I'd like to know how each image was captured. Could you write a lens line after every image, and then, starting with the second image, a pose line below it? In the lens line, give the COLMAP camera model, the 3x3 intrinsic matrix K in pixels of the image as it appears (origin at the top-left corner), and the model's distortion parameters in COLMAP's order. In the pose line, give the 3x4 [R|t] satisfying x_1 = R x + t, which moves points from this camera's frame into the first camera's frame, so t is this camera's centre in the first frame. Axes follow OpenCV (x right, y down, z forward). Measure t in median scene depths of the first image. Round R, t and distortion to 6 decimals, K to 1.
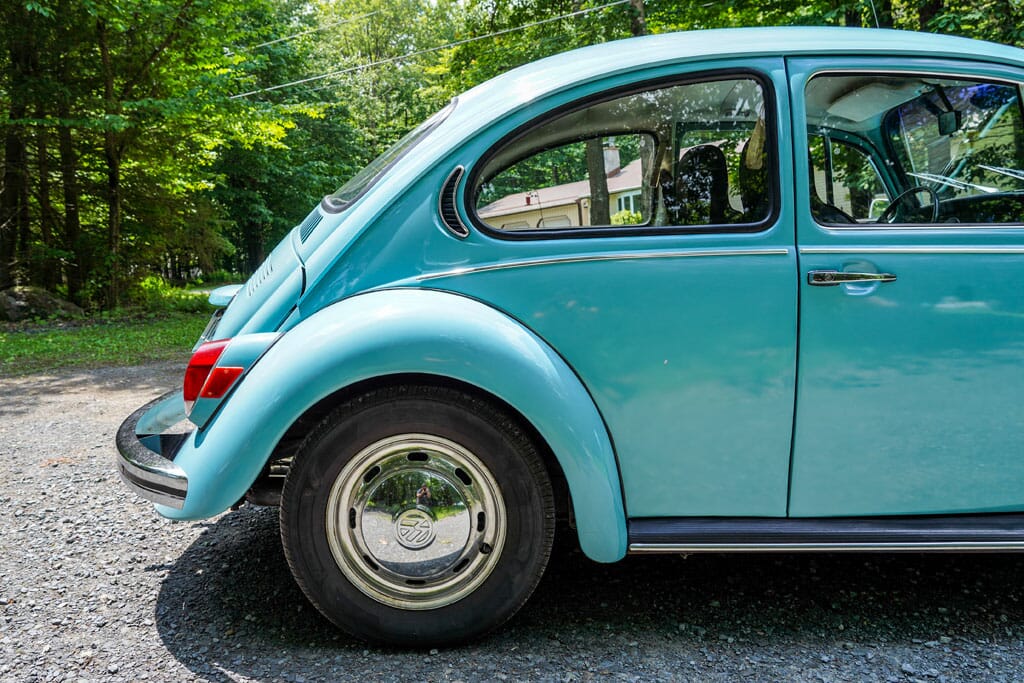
lens RADIAL K [[695.3, 0, 513.3], [0, 695.3, 344.8], [0, 0, 1]] dist [-0.024498, 0.004300]
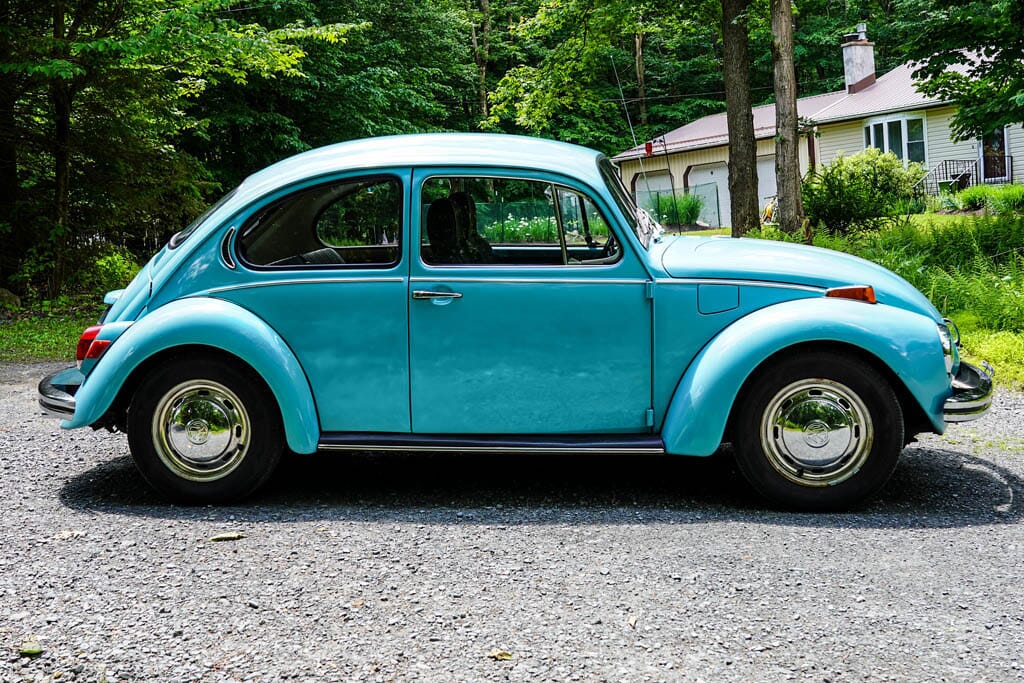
lens RADIAL K [[913.8, 0, 509.2], [0, 913.8, 335.1], [0, 0, 1]] dist [-0.013996, 0.006410]
pose [[0.997826, 0.017011, -0.063664, 0.750400], [-0.018215, 0.999665, -0.018382, 0.041981], [0.063330, 0.019502, 0.997802, -1.209084]]
